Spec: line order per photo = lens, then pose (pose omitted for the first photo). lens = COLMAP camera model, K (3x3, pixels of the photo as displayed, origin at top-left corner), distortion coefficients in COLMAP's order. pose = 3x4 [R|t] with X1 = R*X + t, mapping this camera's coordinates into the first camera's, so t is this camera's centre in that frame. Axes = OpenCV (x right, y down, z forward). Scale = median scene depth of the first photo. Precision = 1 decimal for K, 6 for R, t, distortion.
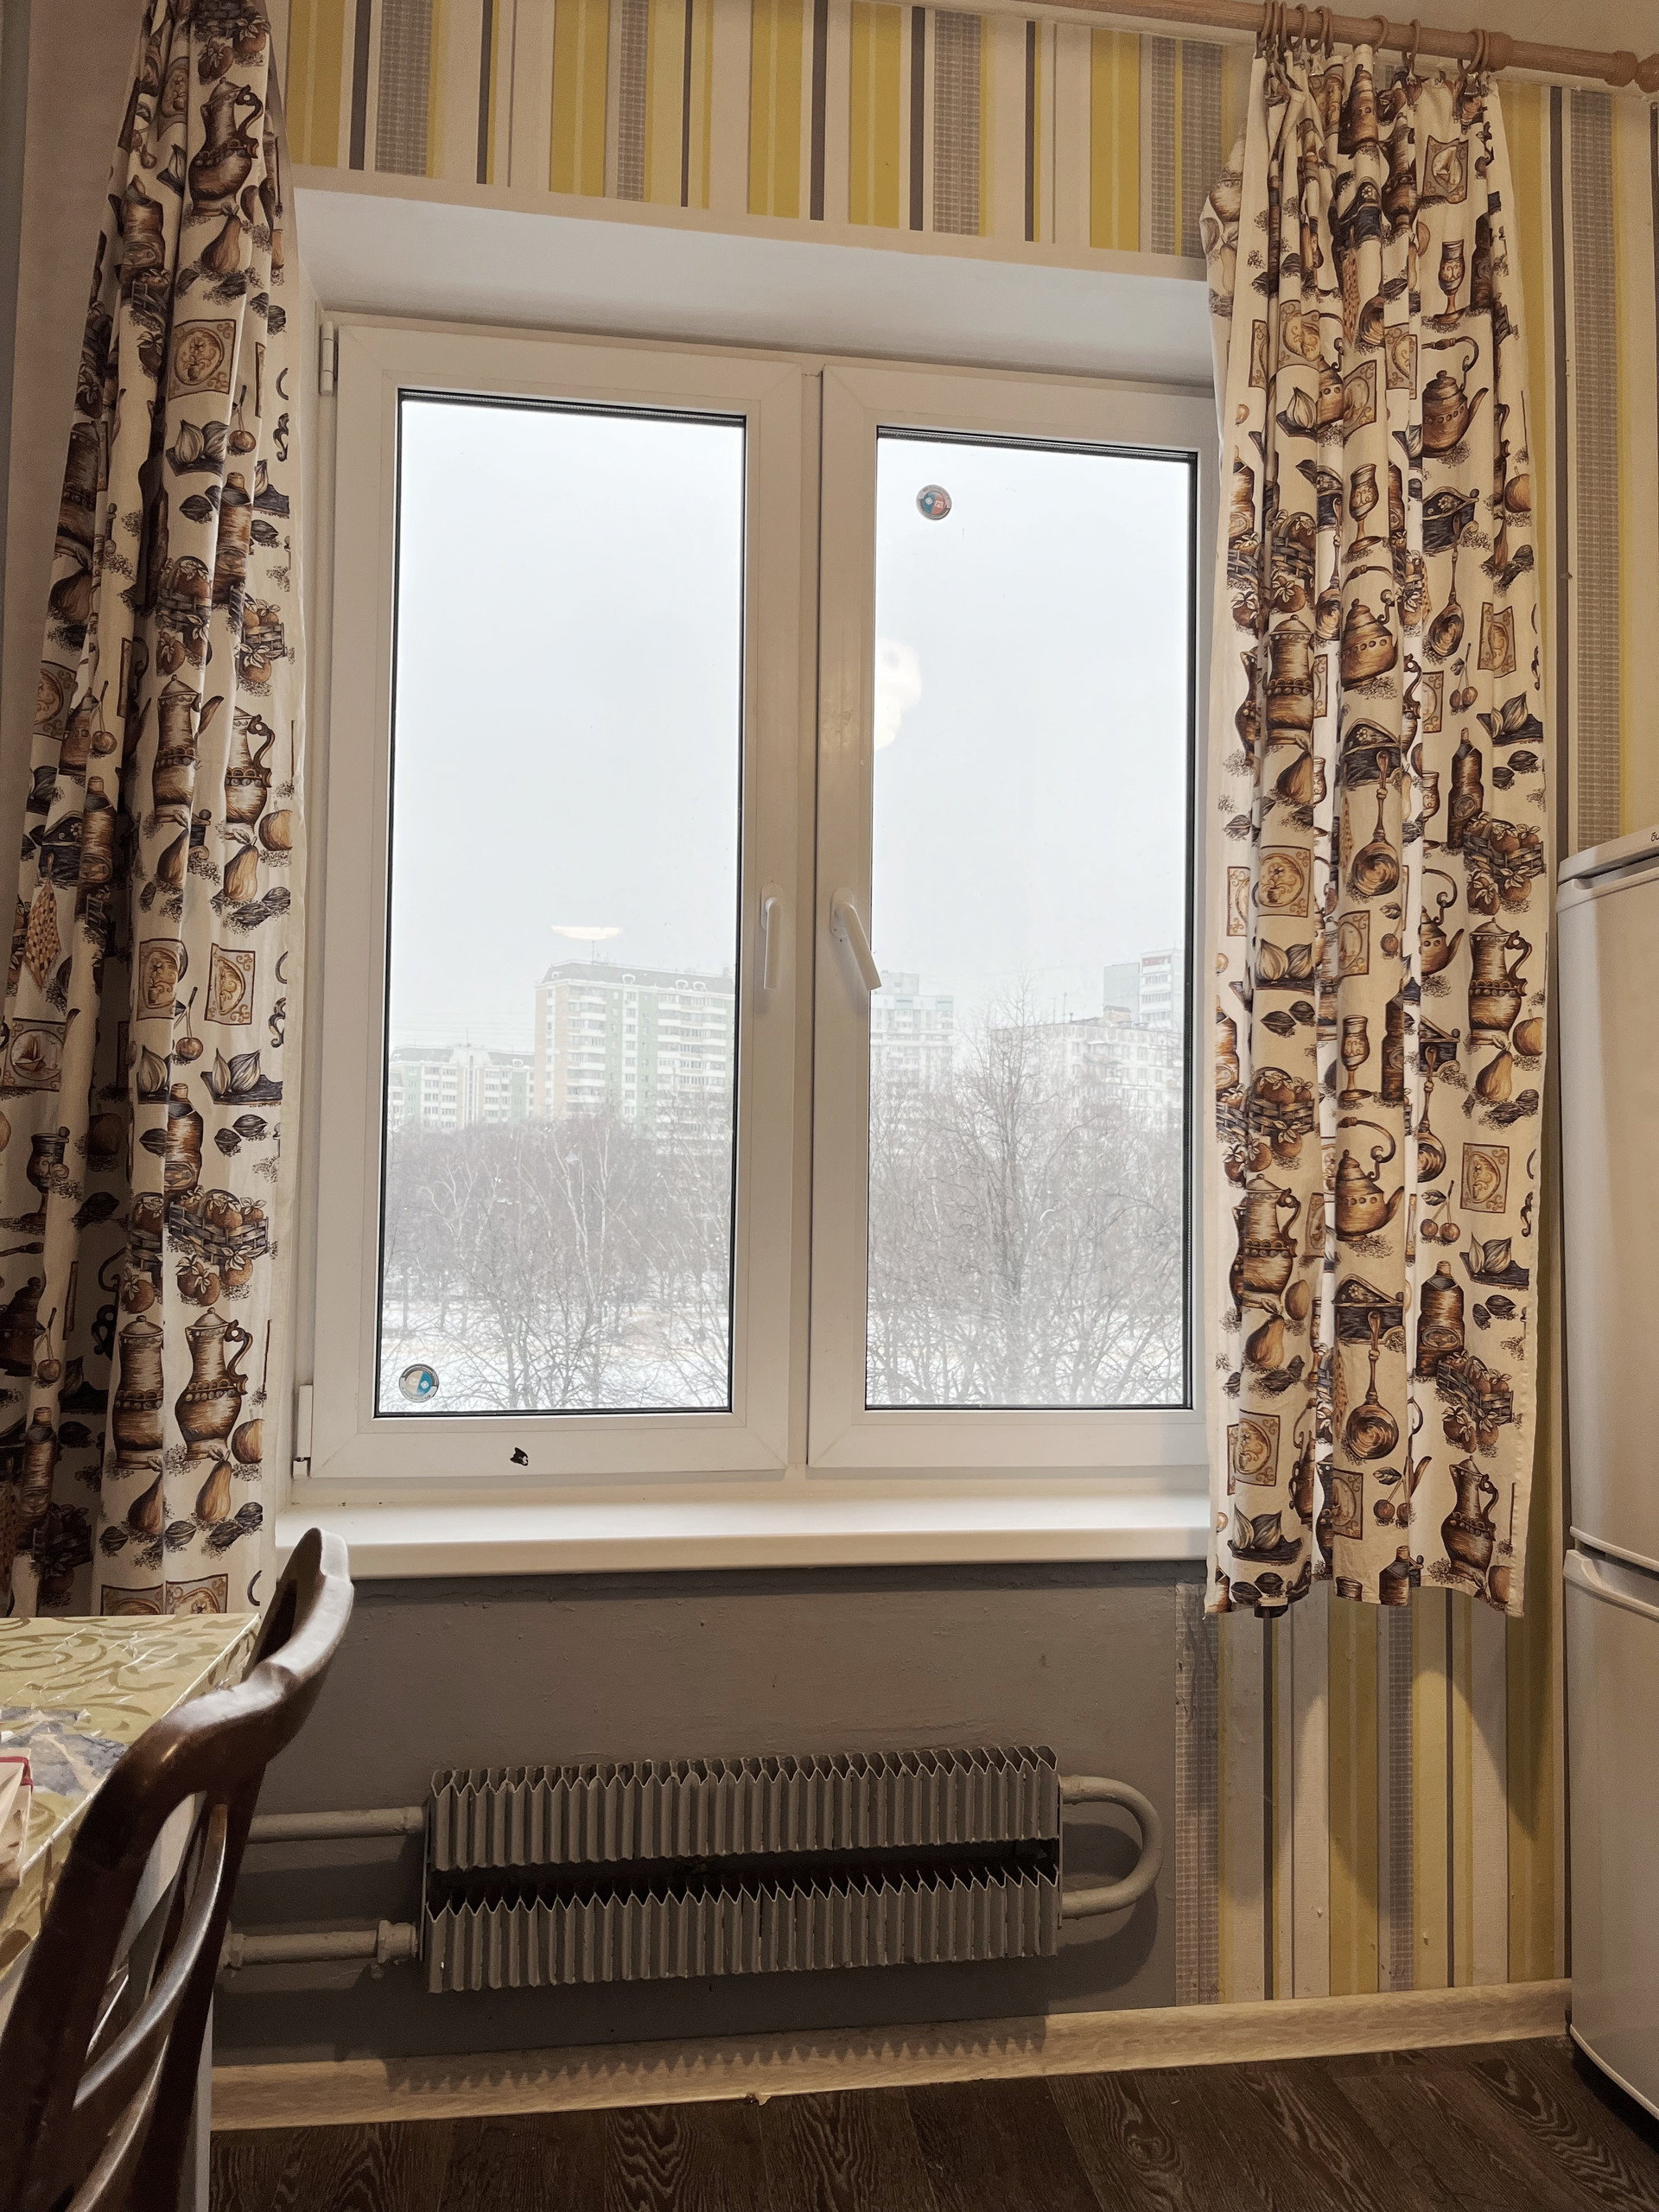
lens RADIAL K [[1680.1, 0, 858.9], [0, 1680.1, 1106.5], [0, 0, 1]] dist [0.053817, -0.075999]
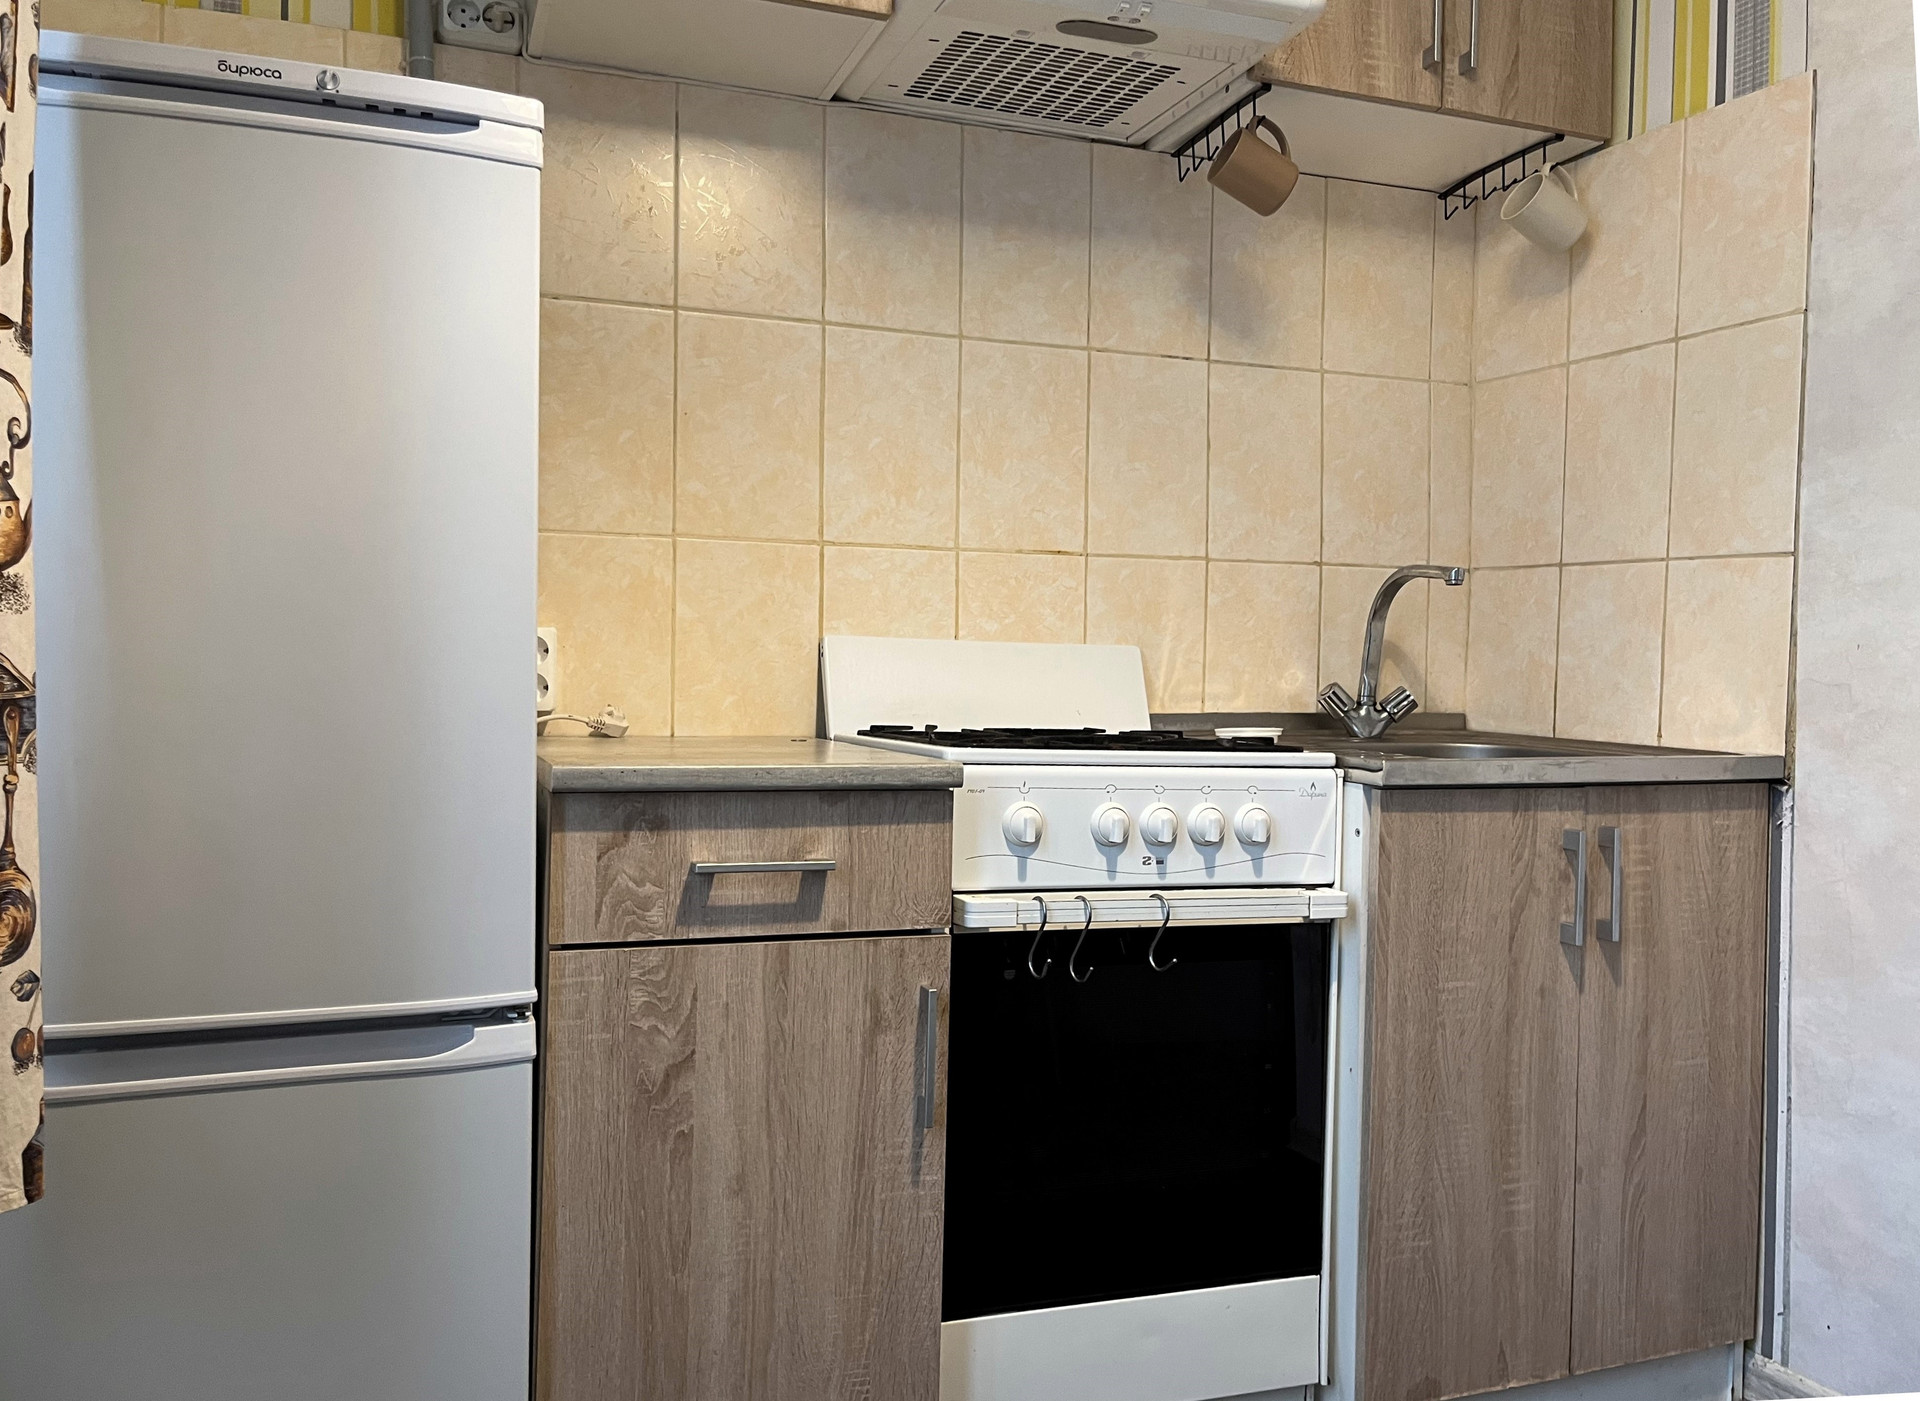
lens RADIAL K [[1501.3, 0, 967.9], [0, 1501.3, 680.1], [0, 0, 1]] dist [0.060964, -0.081102]
pose [[-0.219758, -0.017655, 0.975395, -0.255781], [-0.056878, 0.998367, 0.005257, 0.087885], [-0.973895, -0.054323, -0.220403, 0.769659]]
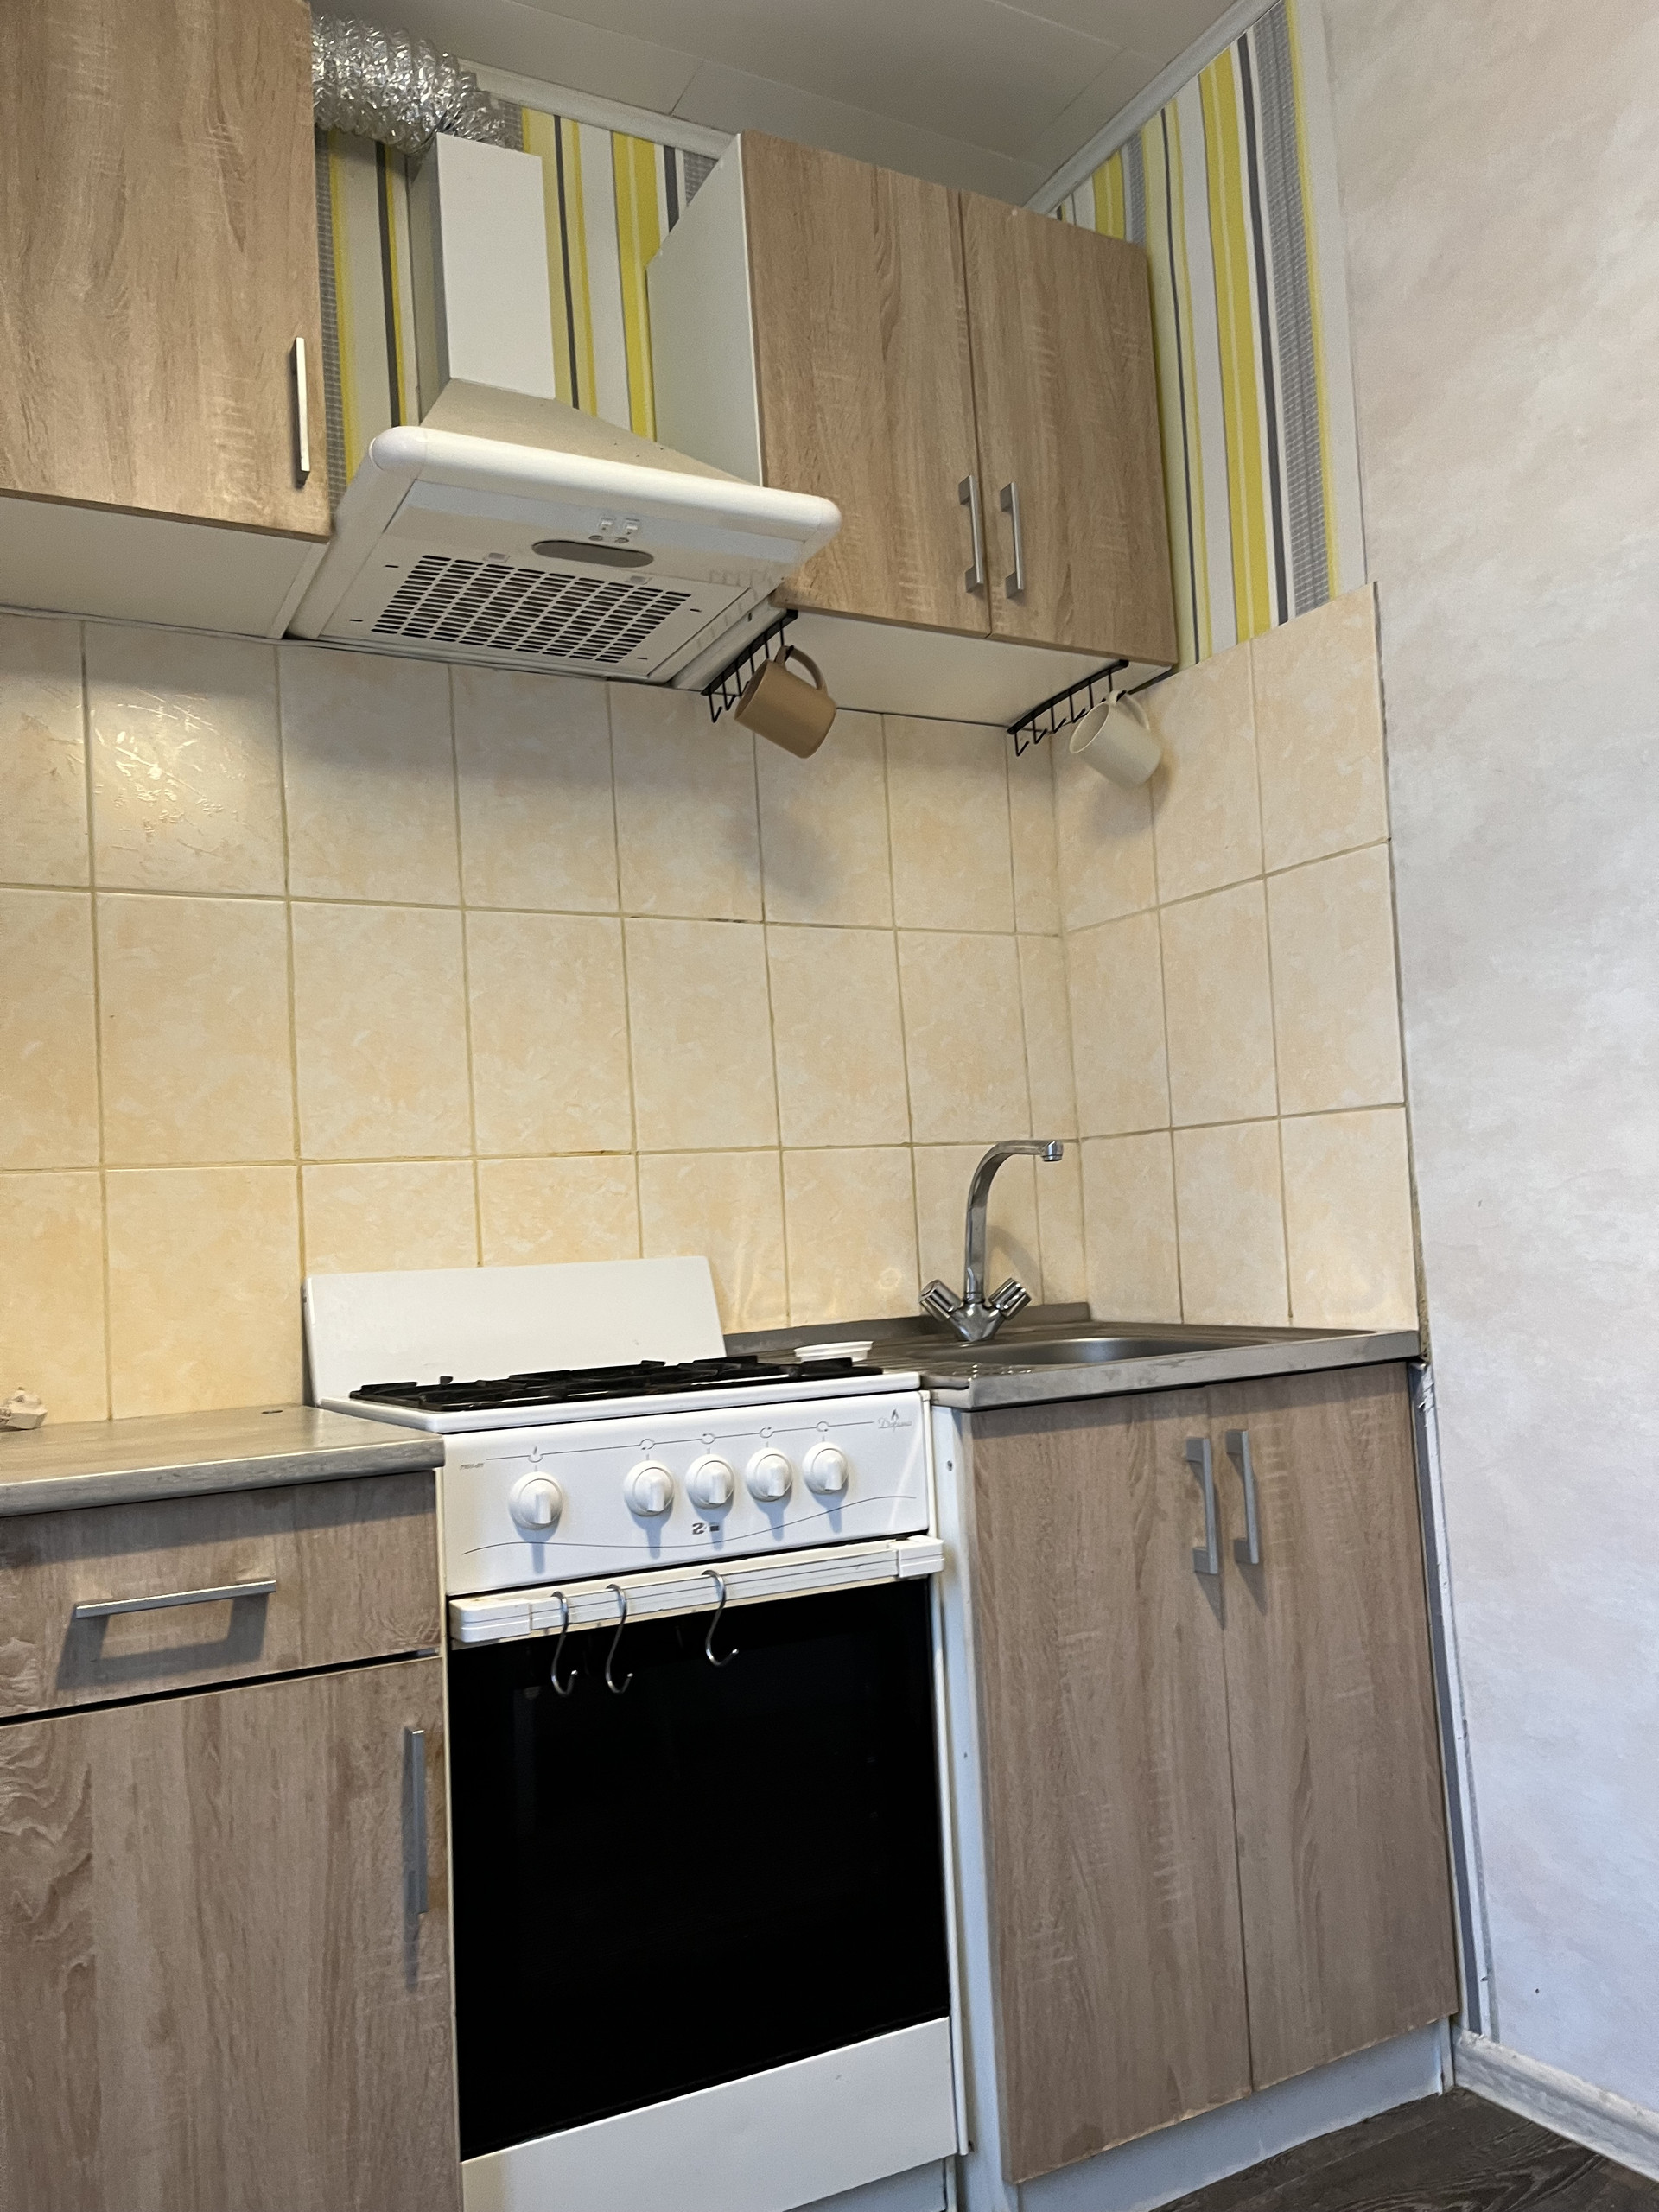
lens RADIAL K [[1667.0, 0, 844.5], [0, 1667.0, 1138.7], [0, 0, 1]] dist [0.054609, -0.077420]
pose [[-0.352081, 0.078738, 0.932652, -0.209044], [0.020087, 0.996861, -0.076576, 0.069005], [-0.935754, -0.008227, -0.352557, 0.686769]]
